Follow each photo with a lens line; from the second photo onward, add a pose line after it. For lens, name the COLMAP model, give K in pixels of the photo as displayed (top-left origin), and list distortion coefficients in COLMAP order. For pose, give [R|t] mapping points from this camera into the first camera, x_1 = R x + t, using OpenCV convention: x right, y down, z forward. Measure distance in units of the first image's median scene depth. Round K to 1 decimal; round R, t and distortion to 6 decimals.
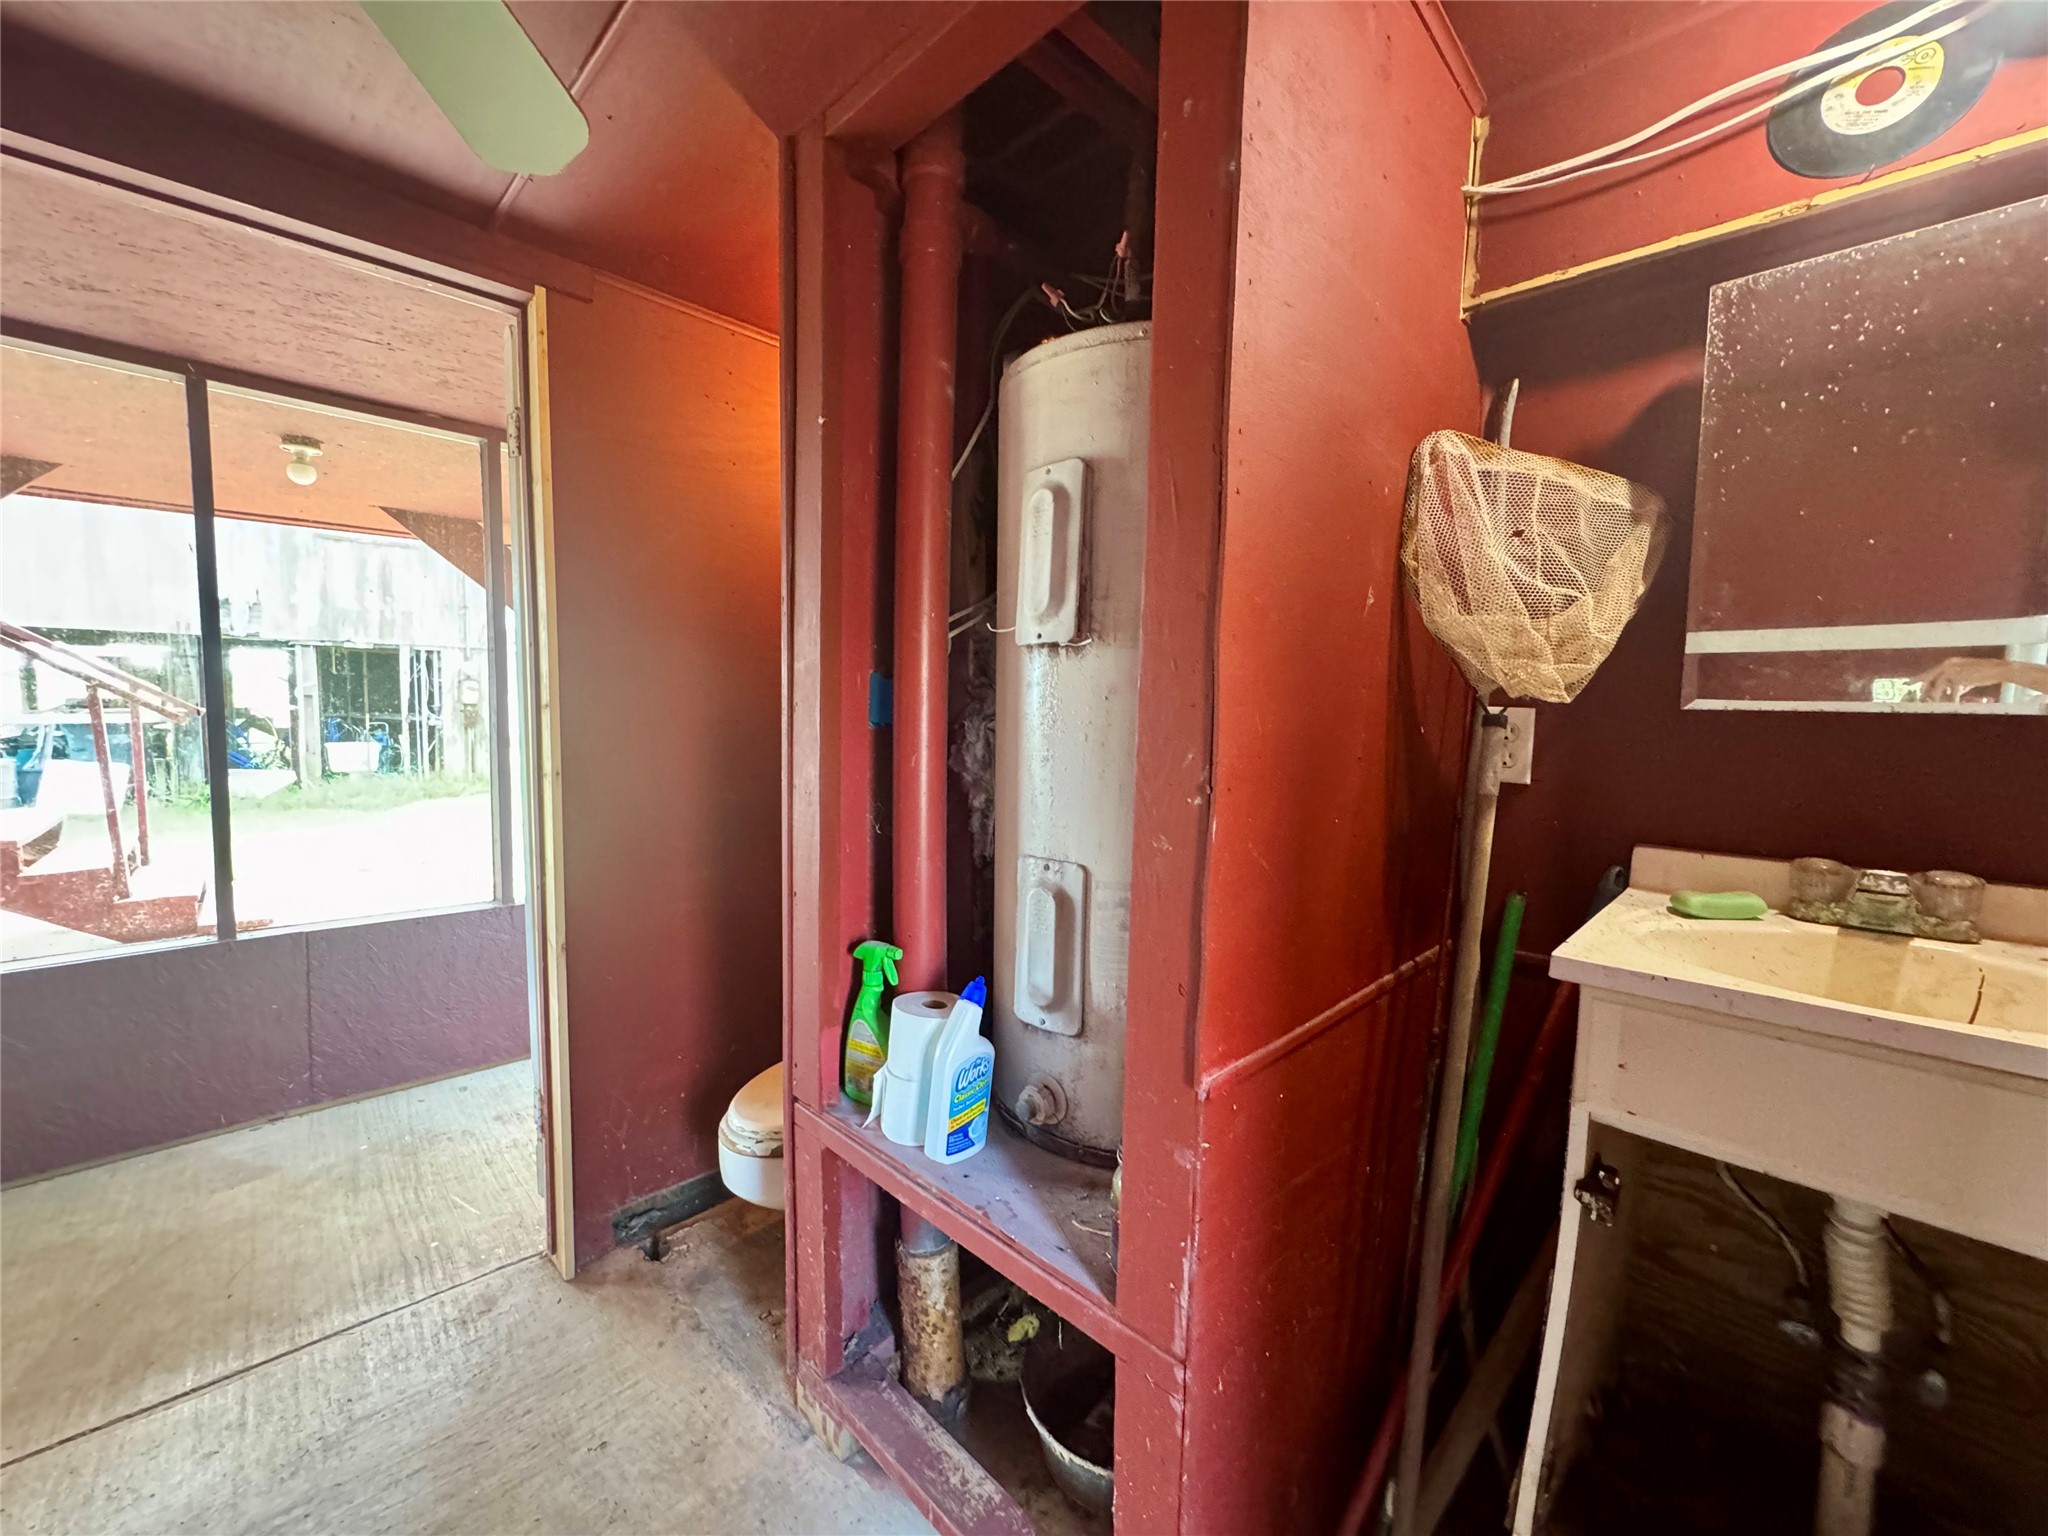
lens RADIAL K [[822.6, 0, 1024.0], [0, 822.6, 768.0], [0, 0, 1]] dist [-0.001558, -0.000021]
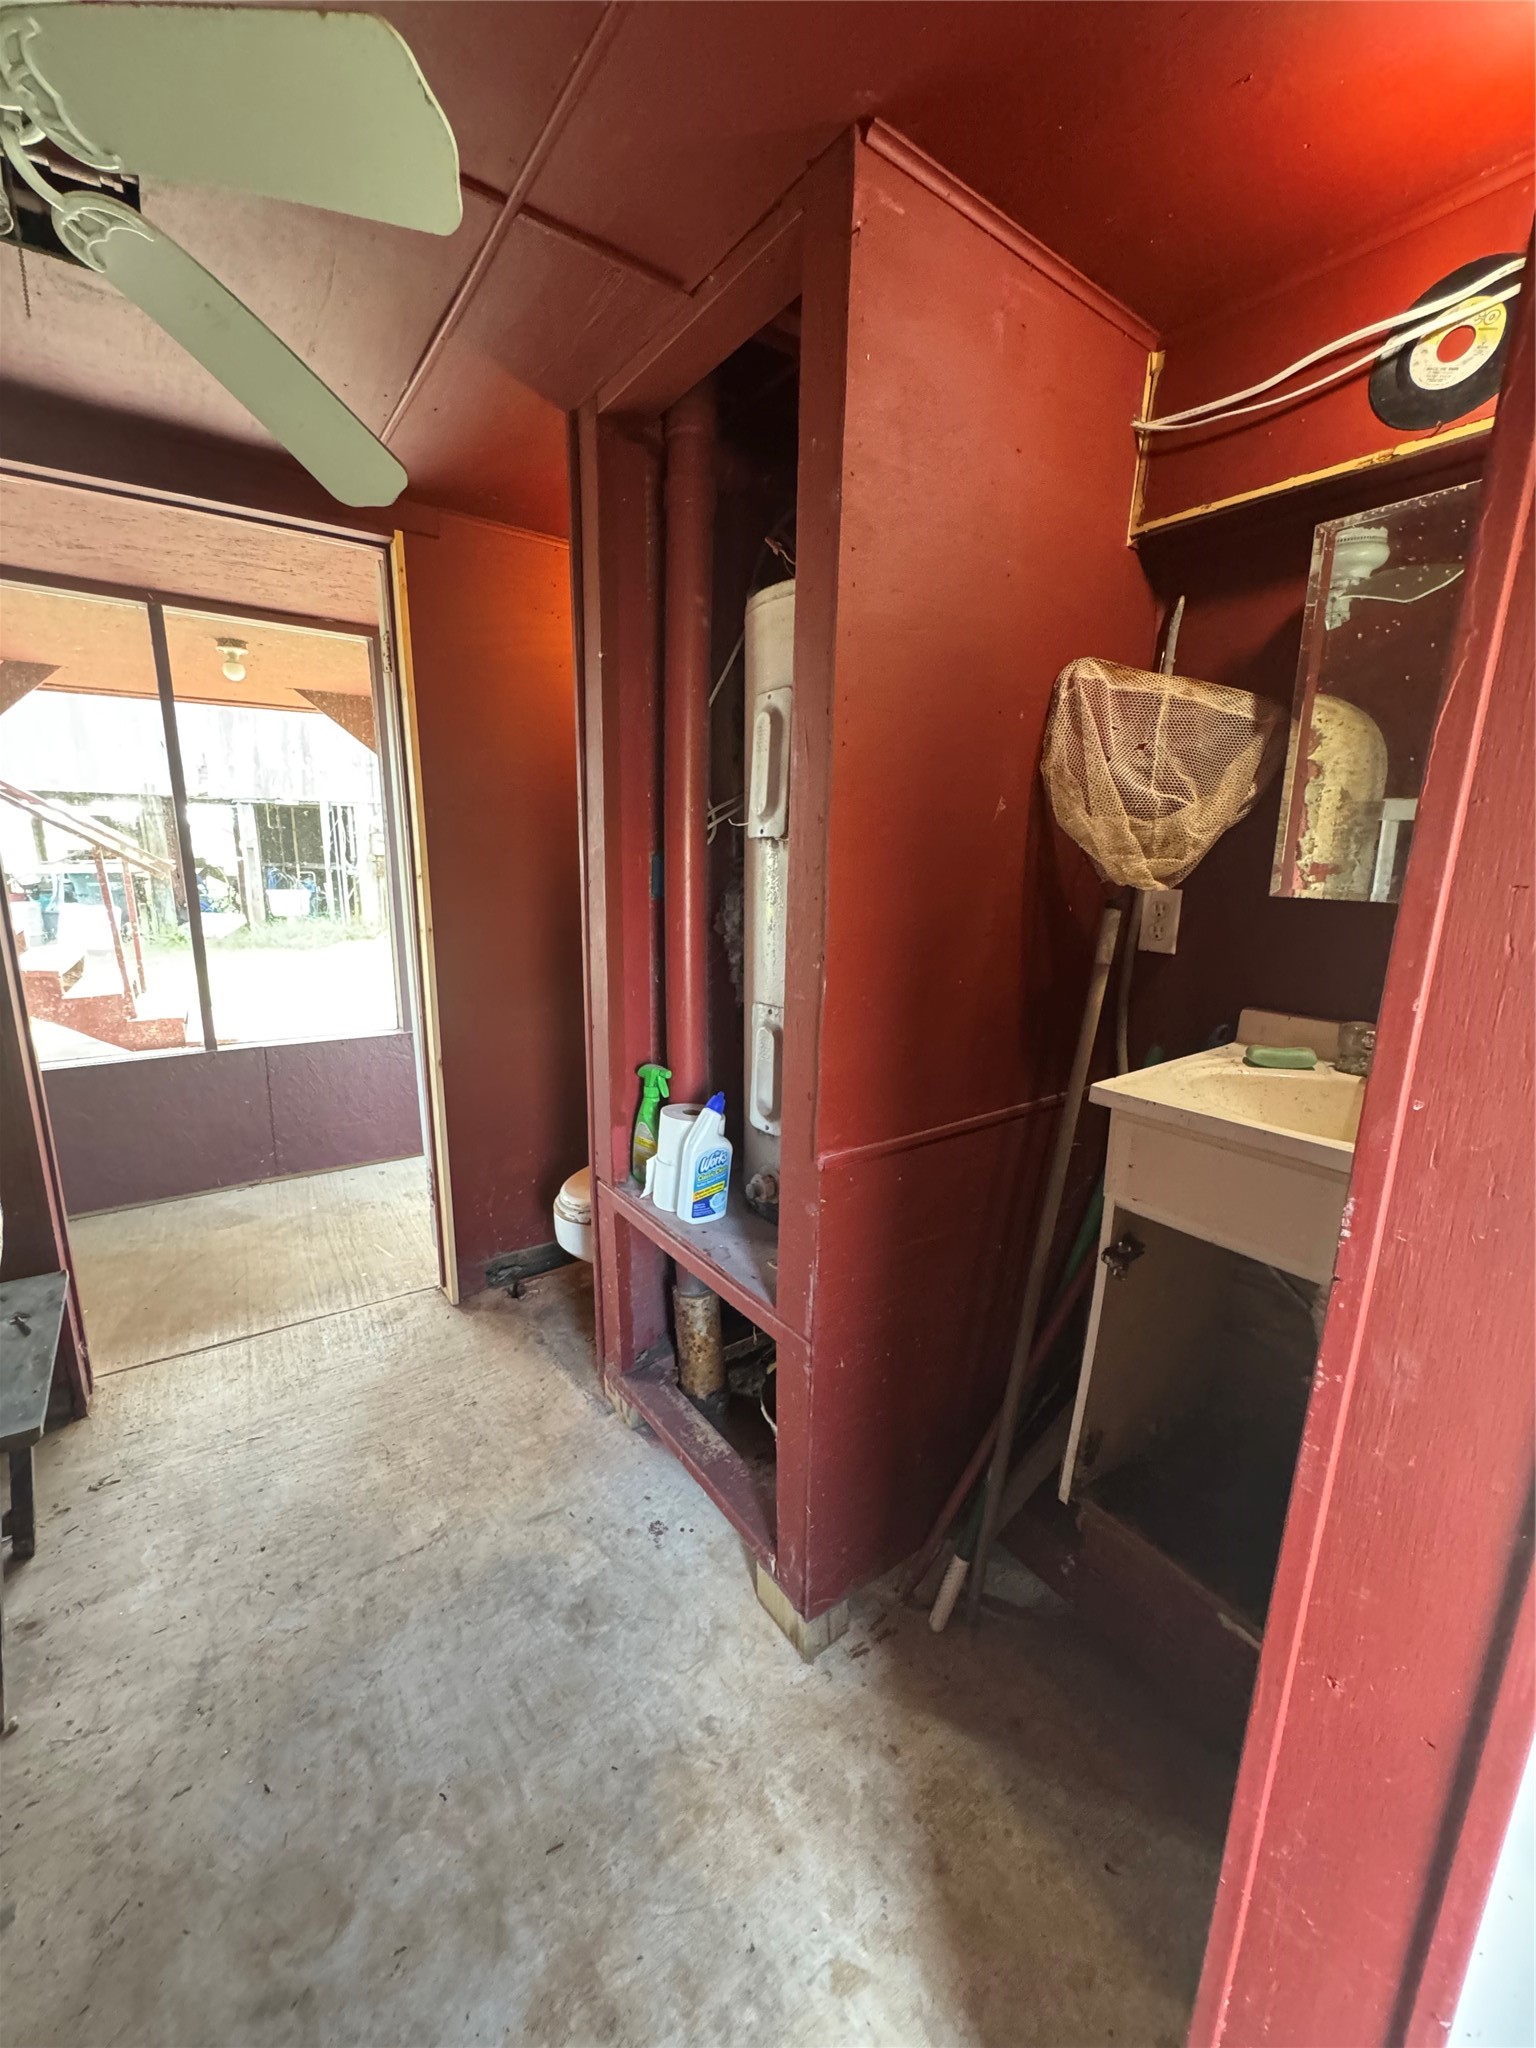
lens RADIAL K [[822.6, 0, 768.0], [0, 822.6, 1024.0], [0, 0, 1]] dist [-0.001558, -0.000021]
pose [[0.986848, 0.031612, -0.158527, 0.193098], [-0.010651, 0.991276, 0.131372, -0.025528], [0.161297, -0.127956, 0.978576, -0.228691]]
